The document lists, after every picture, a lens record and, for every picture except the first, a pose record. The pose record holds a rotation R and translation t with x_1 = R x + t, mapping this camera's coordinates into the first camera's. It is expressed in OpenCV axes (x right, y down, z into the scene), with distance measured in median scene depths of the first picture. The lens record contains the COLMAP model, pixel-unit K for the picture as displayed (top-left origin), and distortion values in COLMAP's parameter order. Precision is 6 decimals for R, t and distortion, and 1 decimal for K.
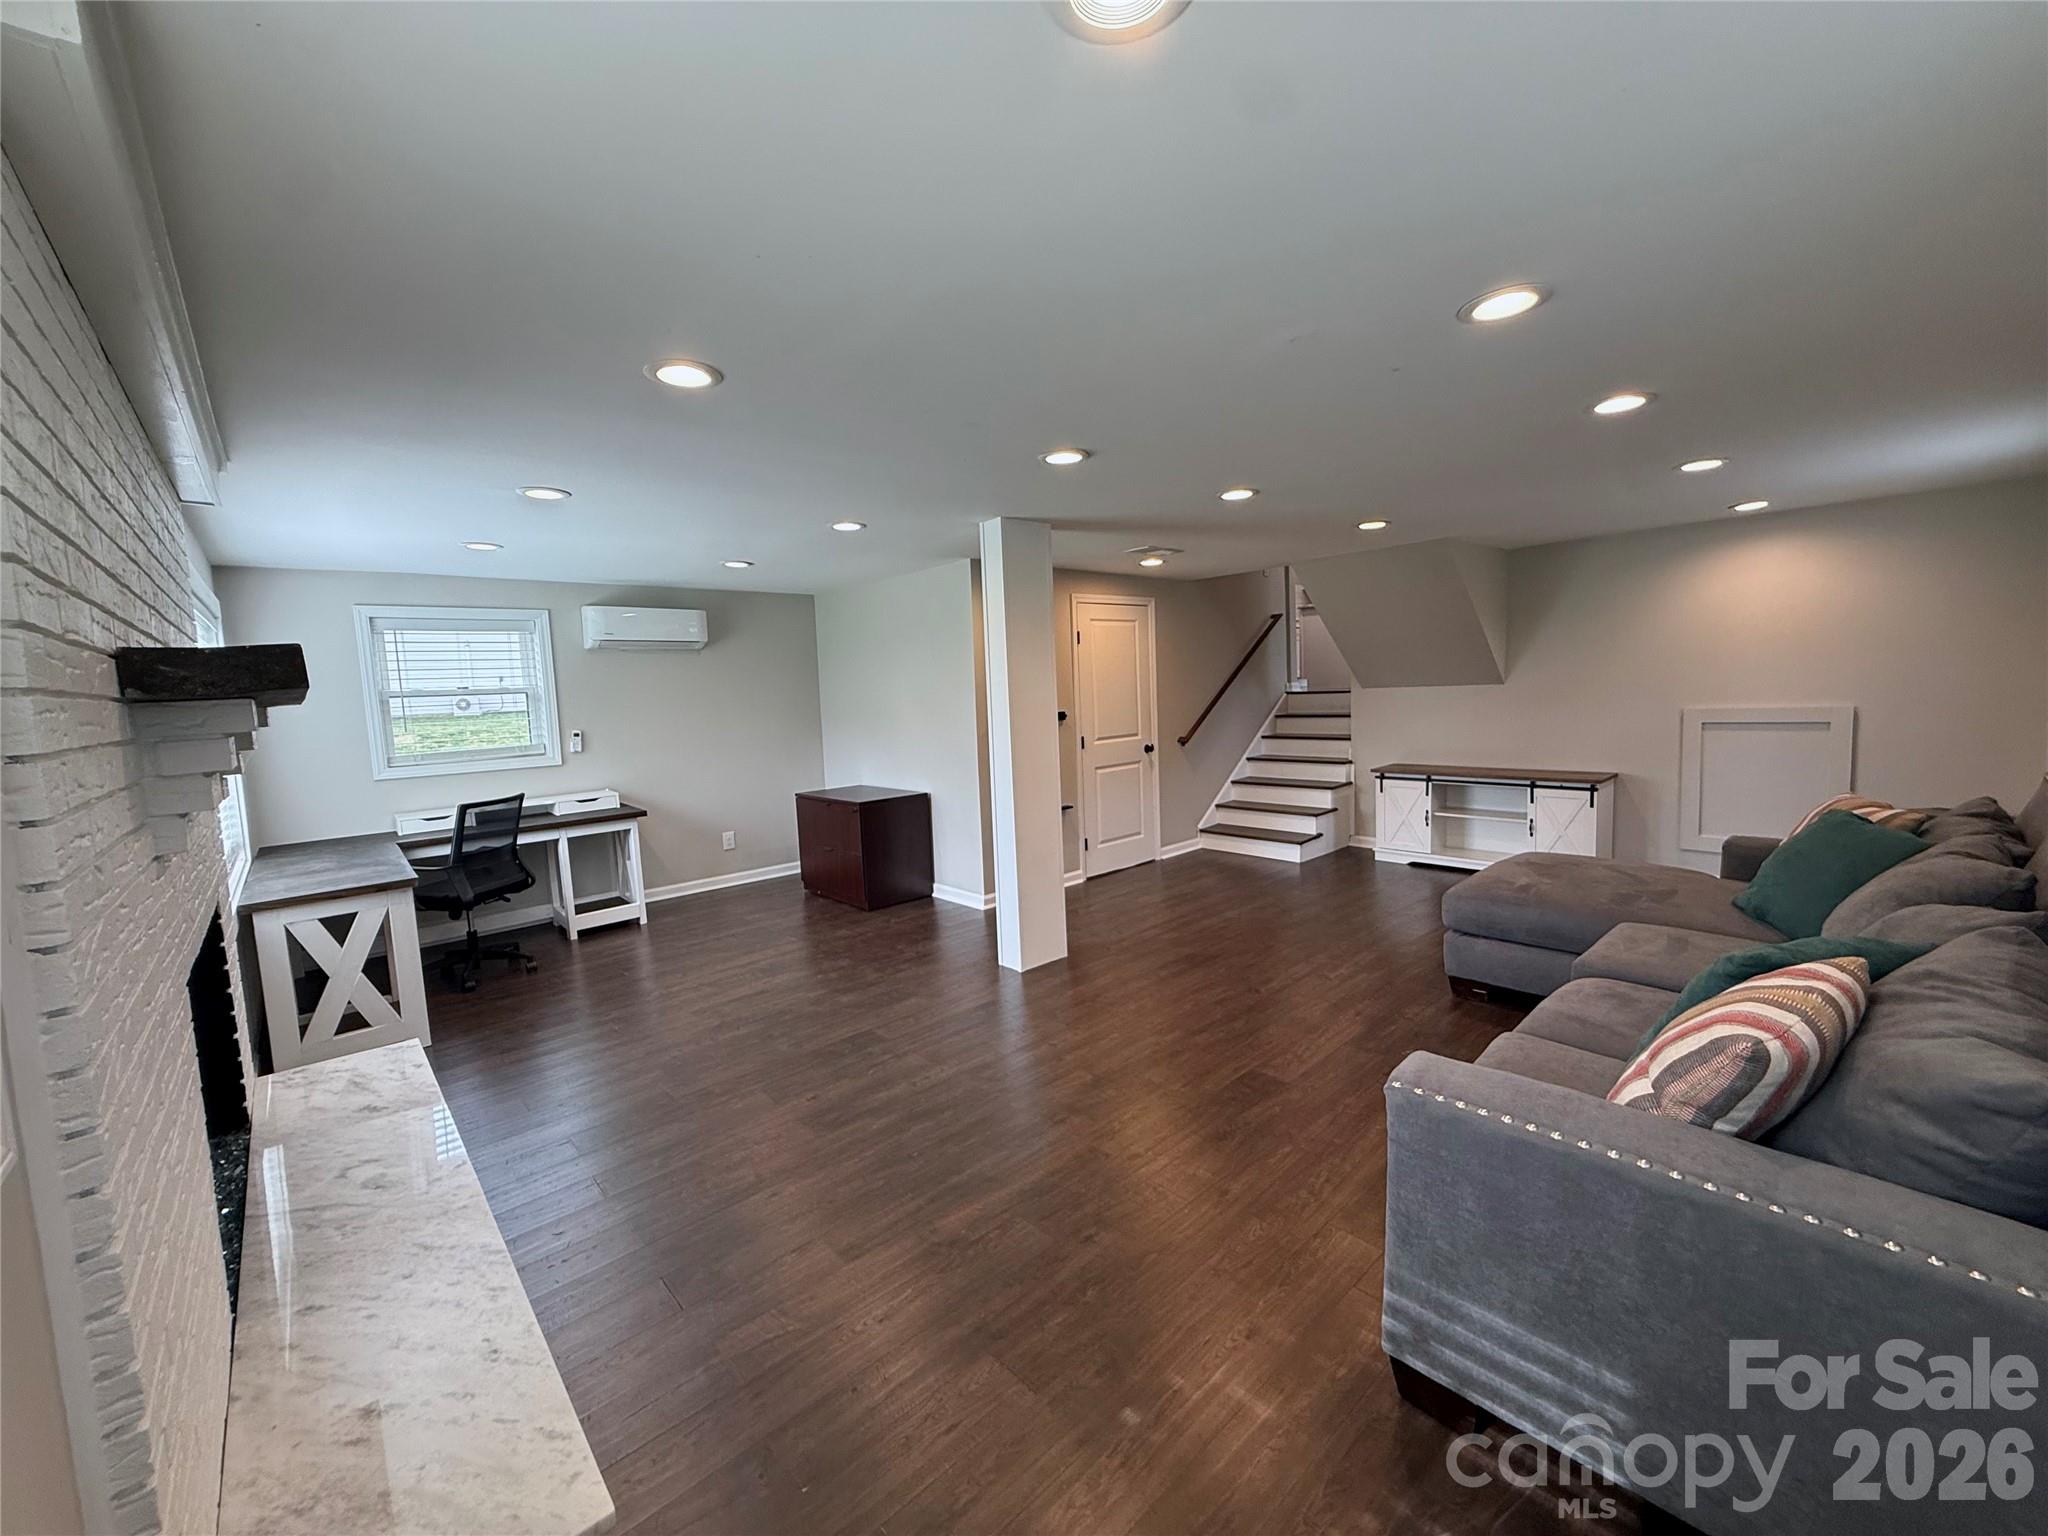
lens RADIAL K [[808.7, 0, 1020.2], [0, 808.7, 756.5], [0, 0, 1]] dist [-0.000098, -0.000086]
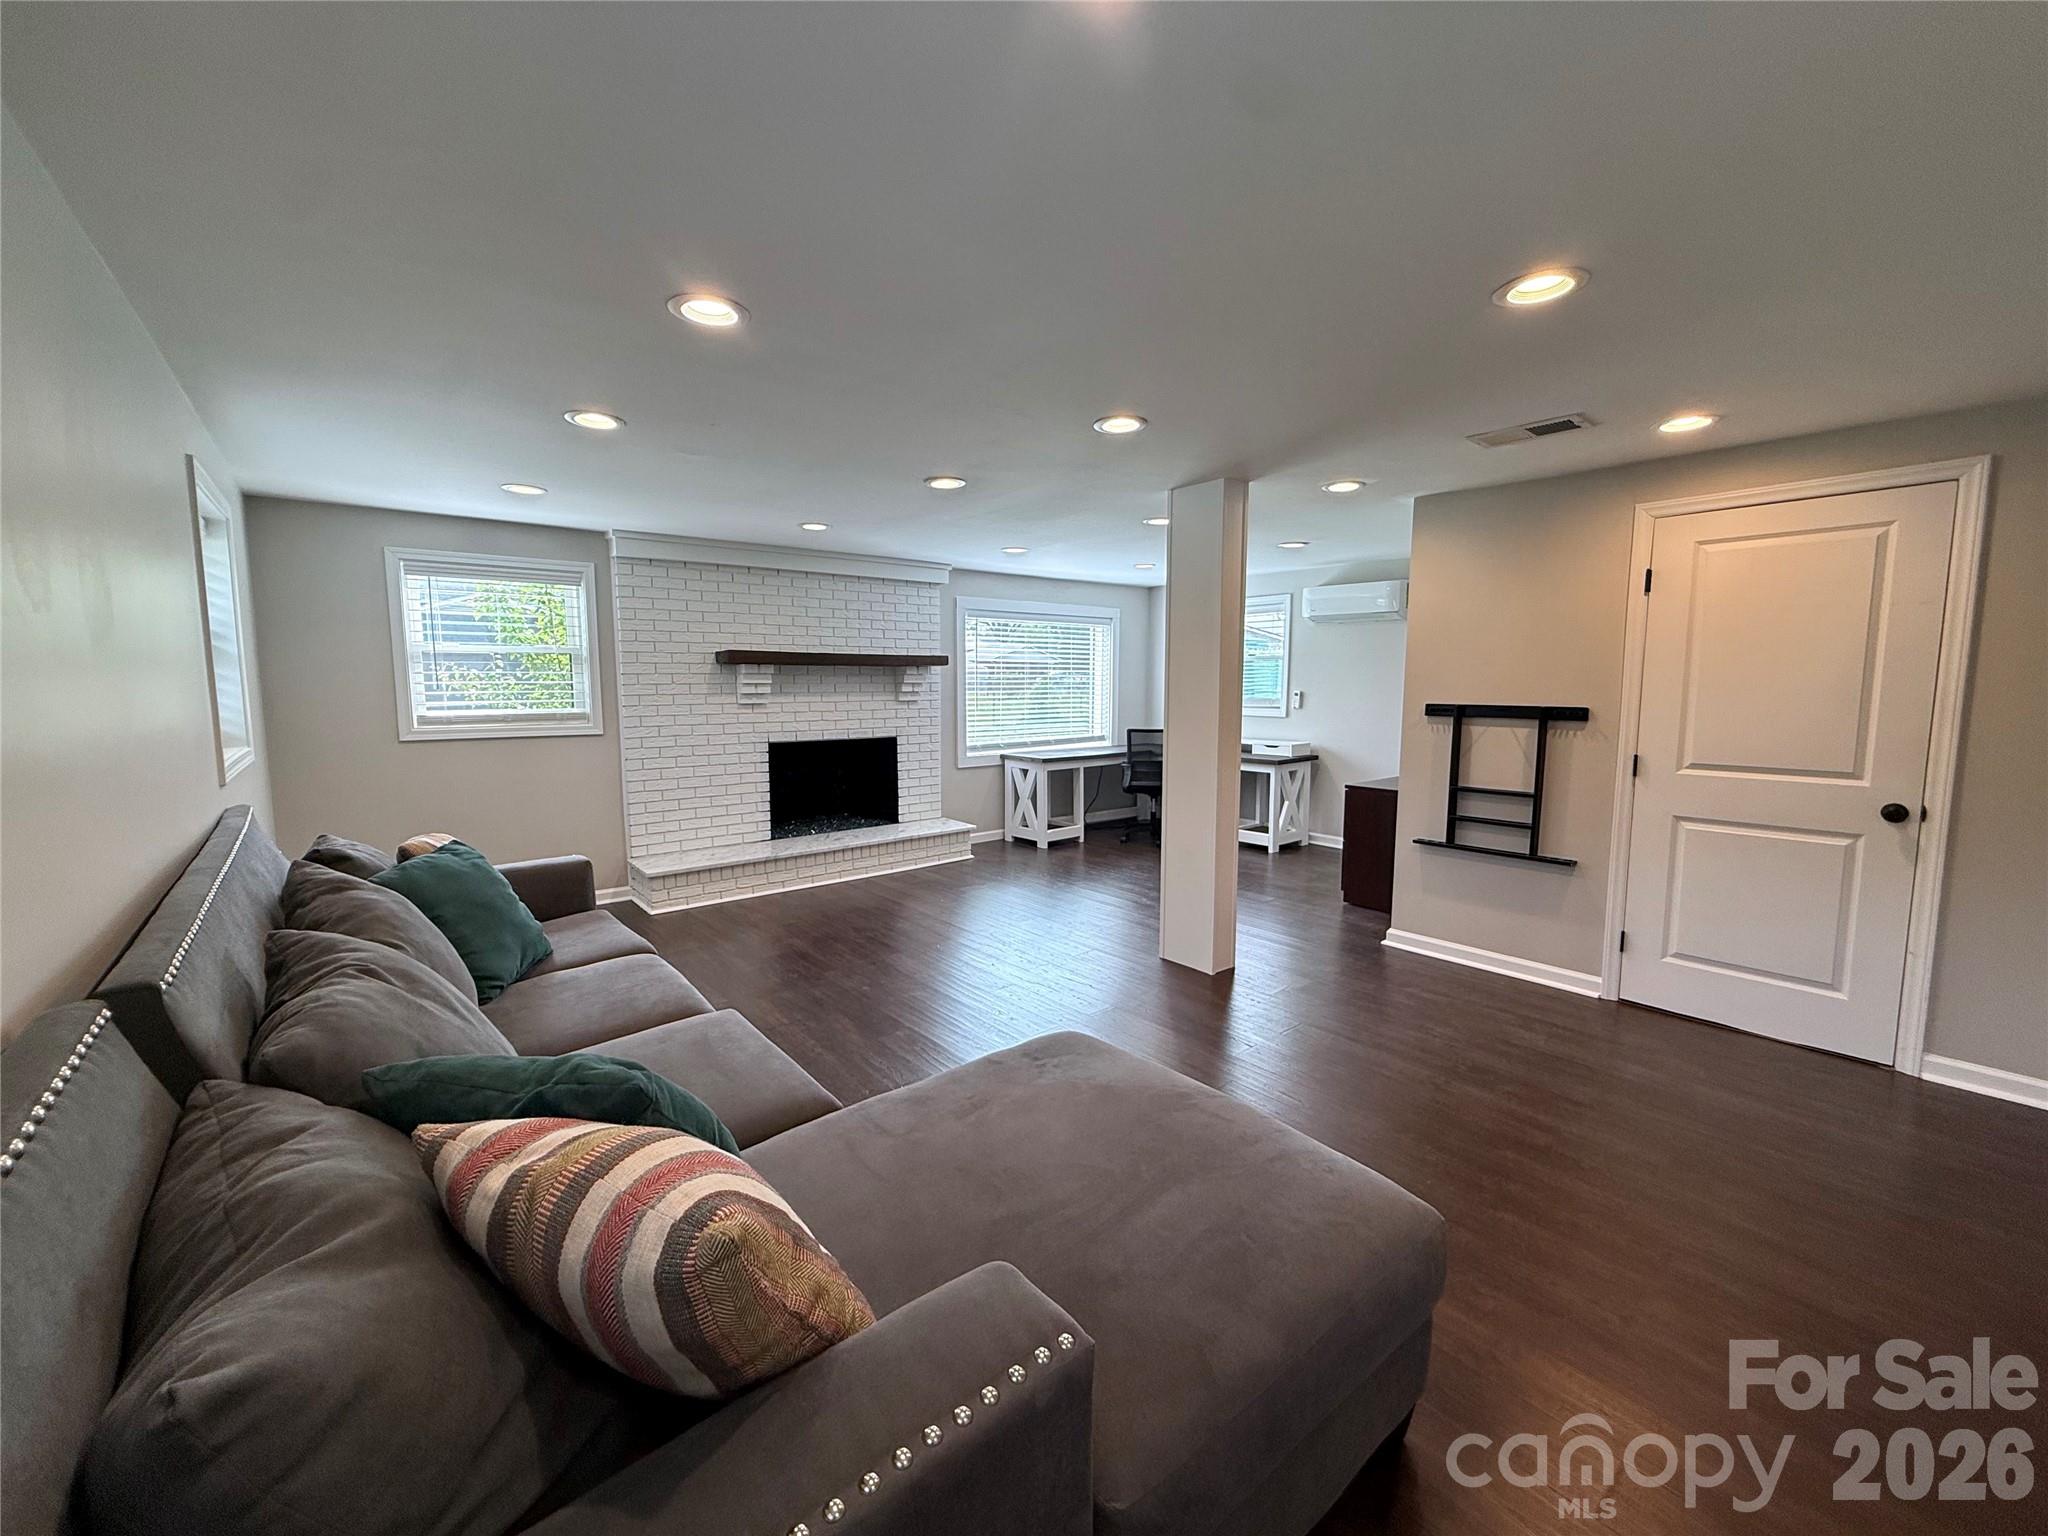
lens RADIAL K [[808.7, 0, 1022.5], [0, 808.7, 765.8], [0, 0, 1]] dist [-0.000098, -0.000086]
pose [[-0.031677, 0.149302, -0.988284, 0.688889], [-0.088443, 0.984483, 0.151562, -0.068279], [0.995577, 0.092208, -0.017981, 0.607594]]
